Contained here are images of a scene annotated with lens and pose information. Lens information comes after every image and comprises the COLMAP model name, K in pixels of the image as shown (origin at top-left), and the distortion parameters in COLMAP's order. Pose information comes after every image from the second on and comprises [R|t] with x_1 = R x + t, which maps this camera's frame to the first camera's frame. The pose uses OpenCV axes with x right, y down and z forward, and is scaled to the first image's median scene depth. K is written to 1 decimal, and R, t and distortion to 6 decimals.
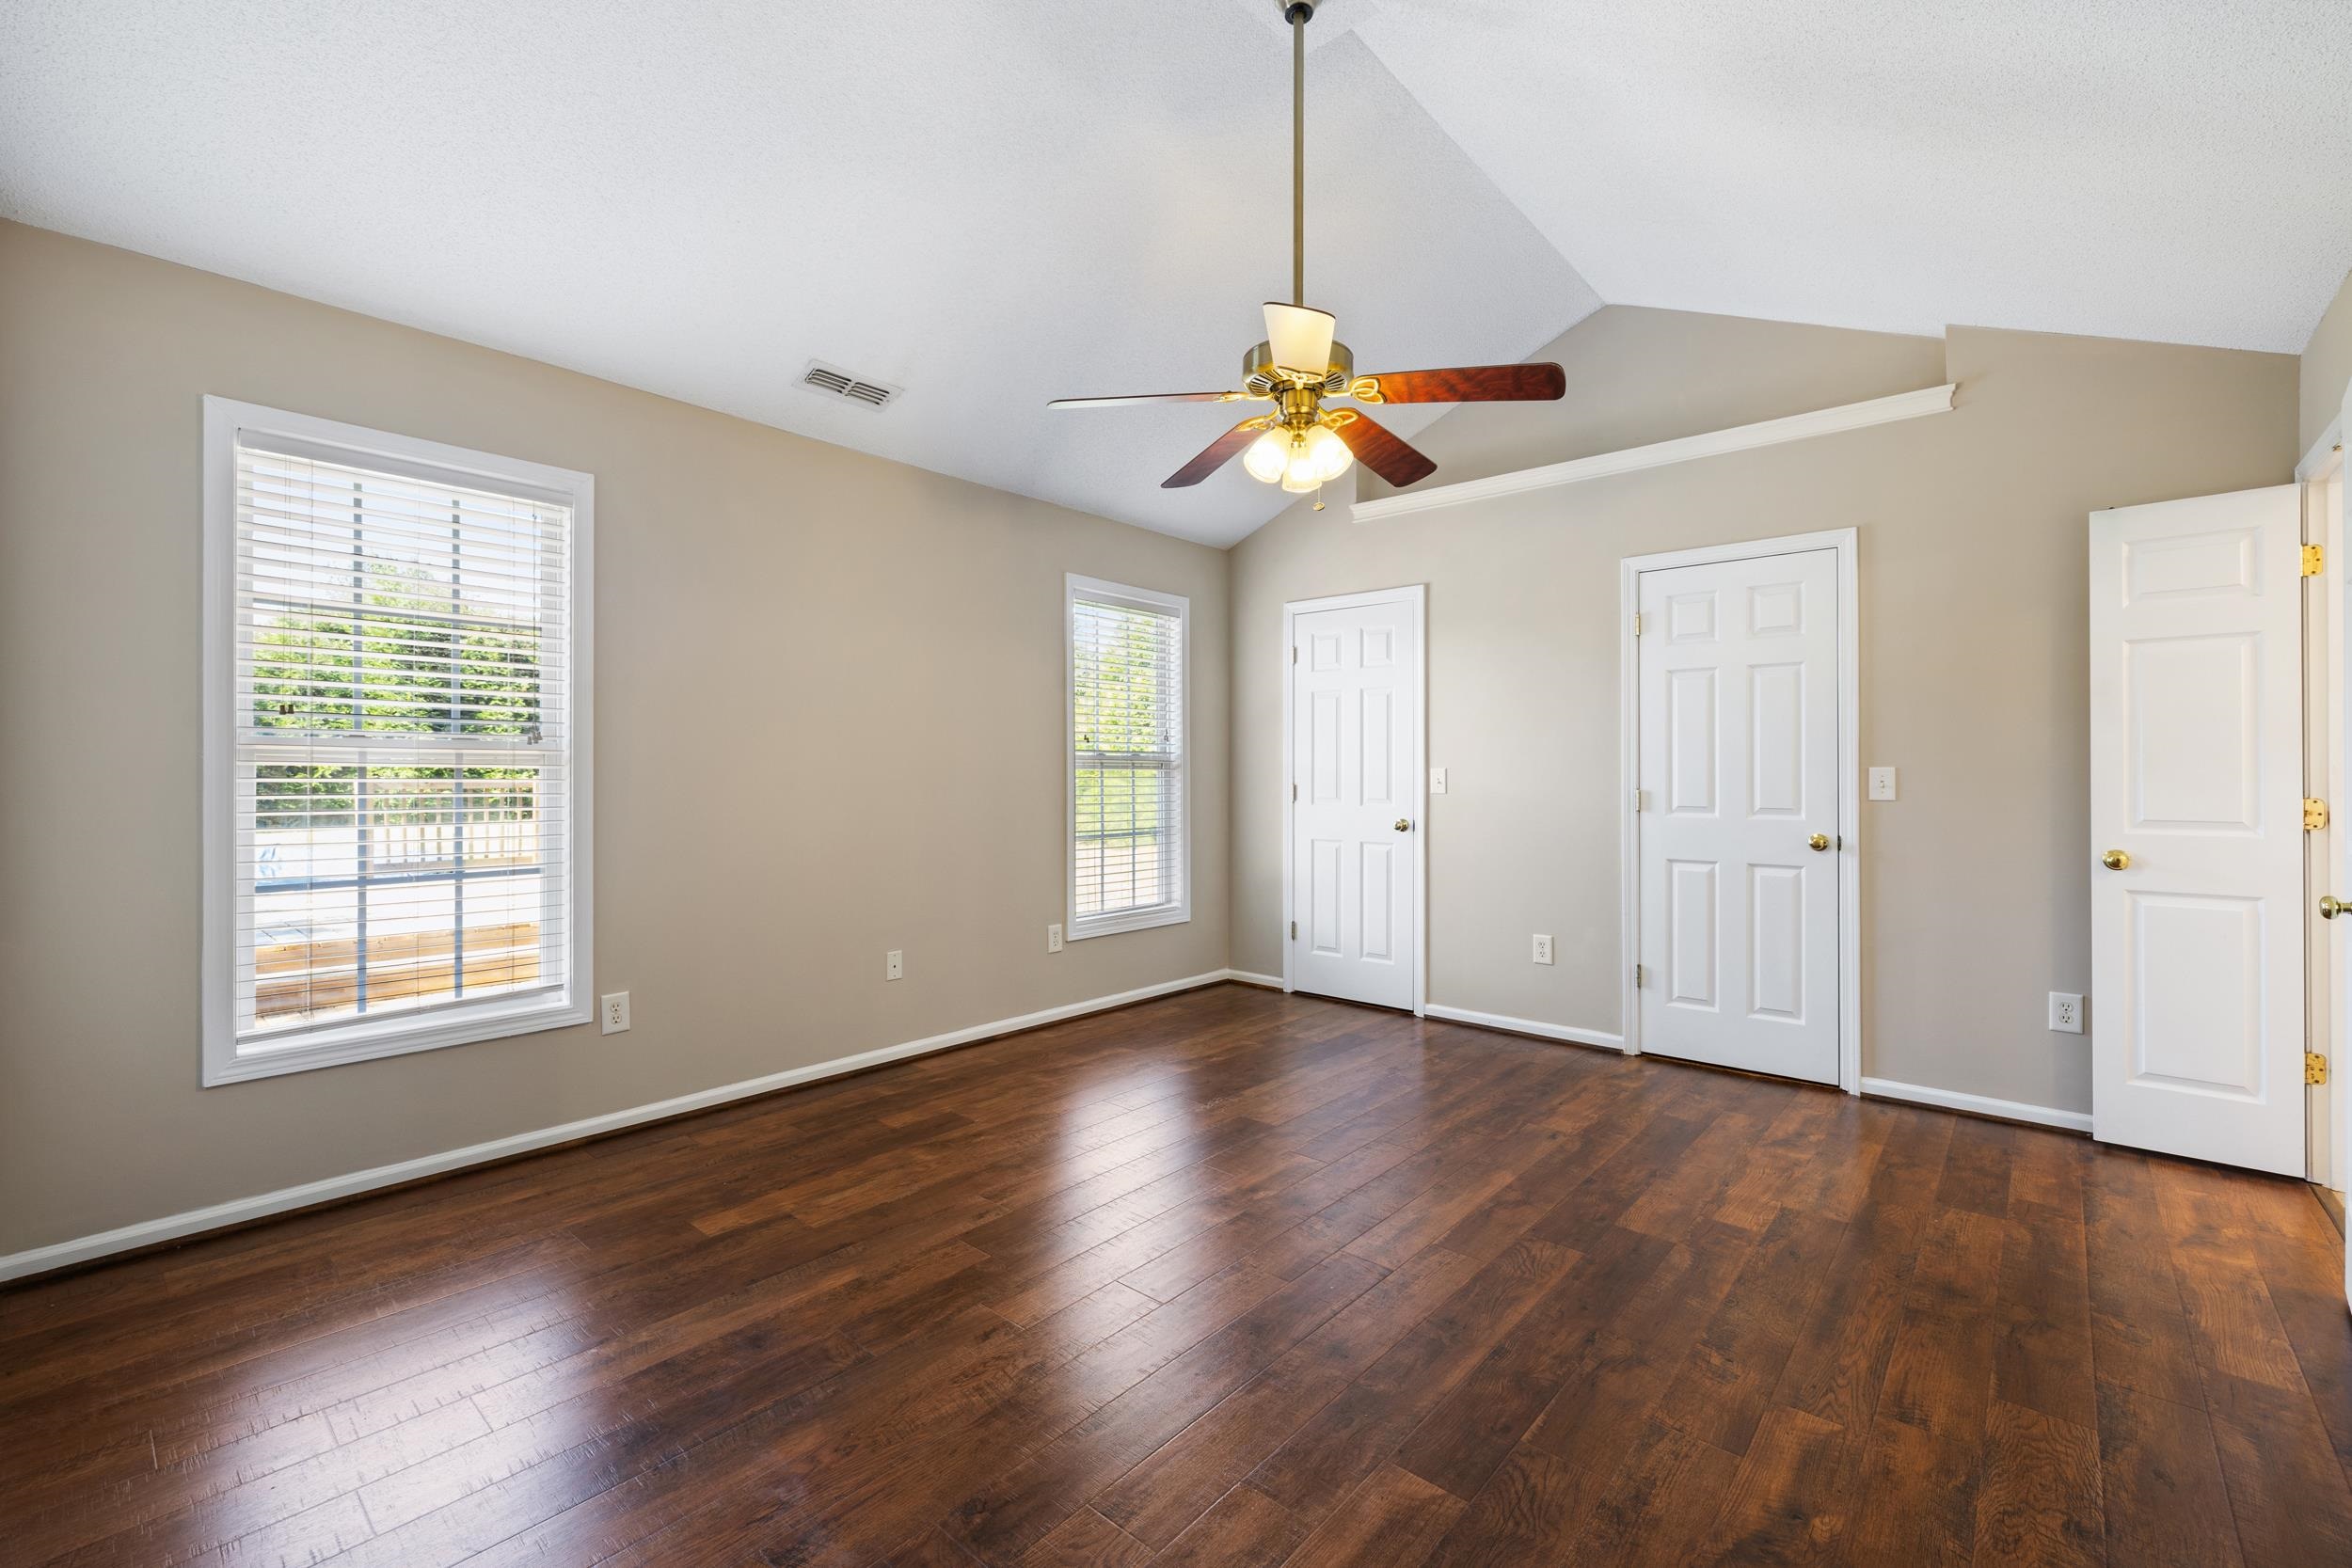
lens RADIAL K [[989.9, 0, 1172.2], [0, 989.9, 776.1], [0, 0, 1]] dist [0.000041, 0.000158]
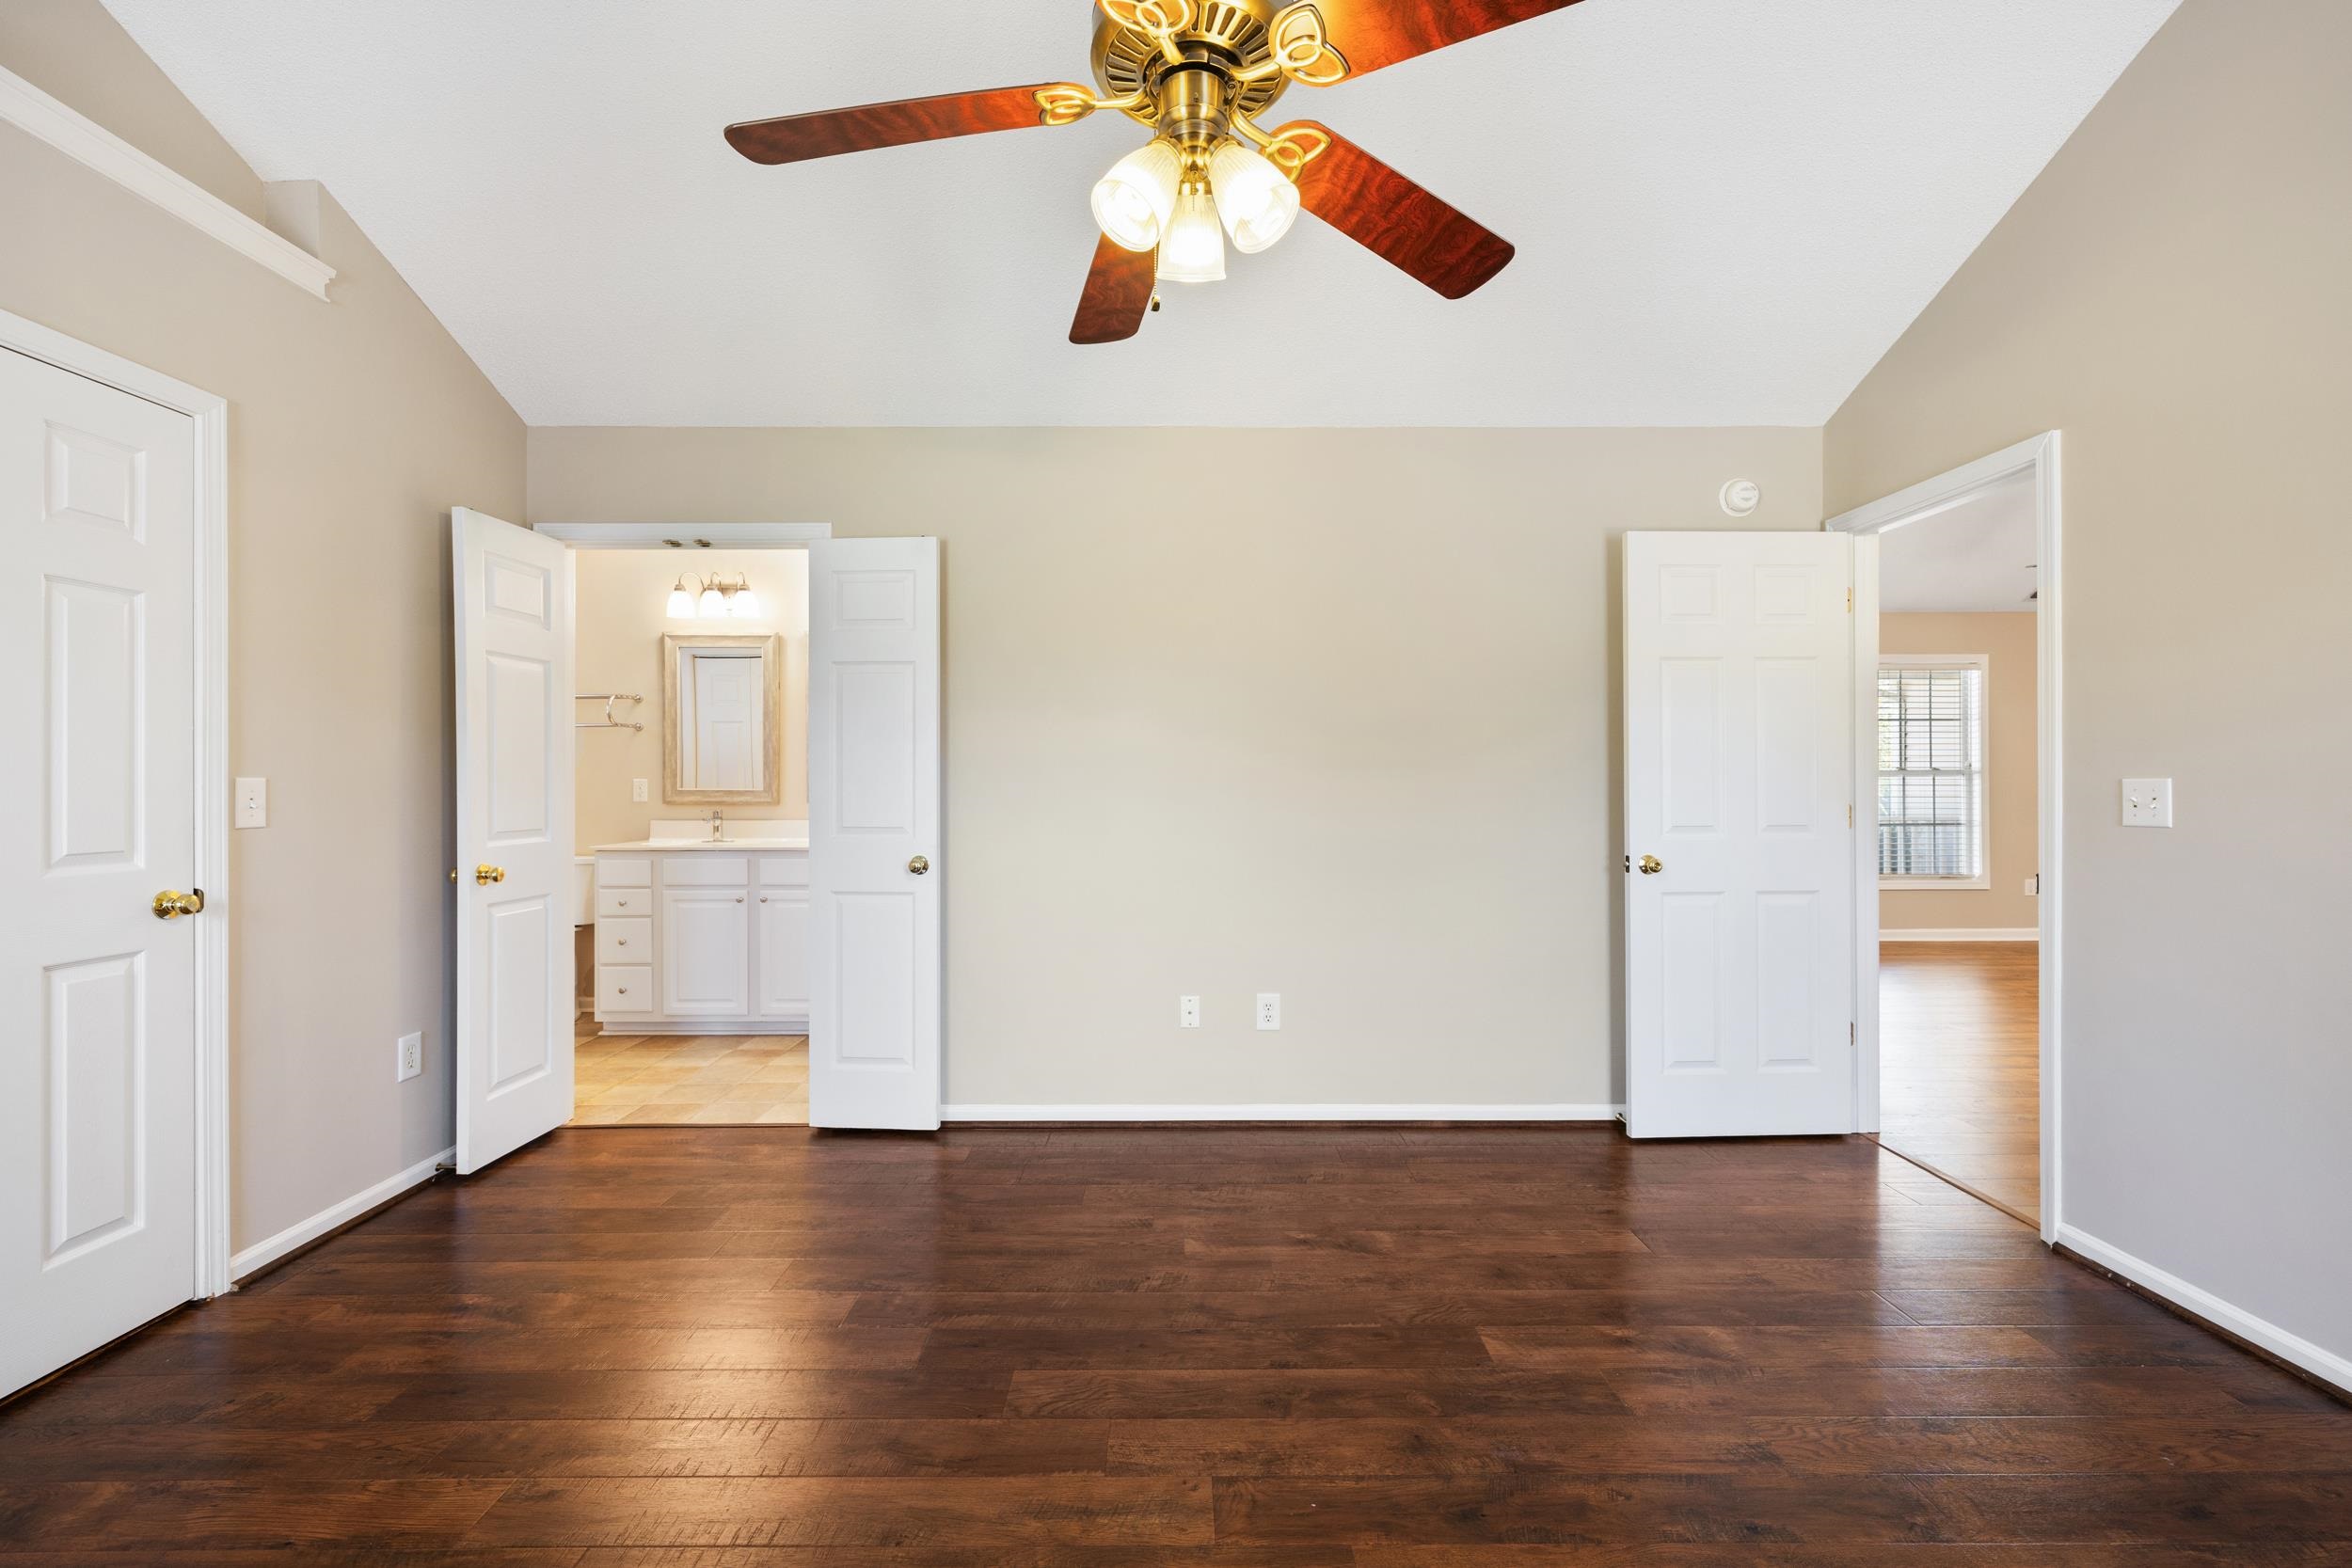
lens RADIAL K [[989.9, 0, 1183.4], [0, 989.9, 781.5], [0, 0, 1]] dist [0.000041, 0.000158]
pose [[-0.666843, -0.004835, 0.745182, -0.196568], [0.001491, 0.999968, 0.007823, -0.010549], [-0.745196, 0.006327, -0.666815, 0.977581]]
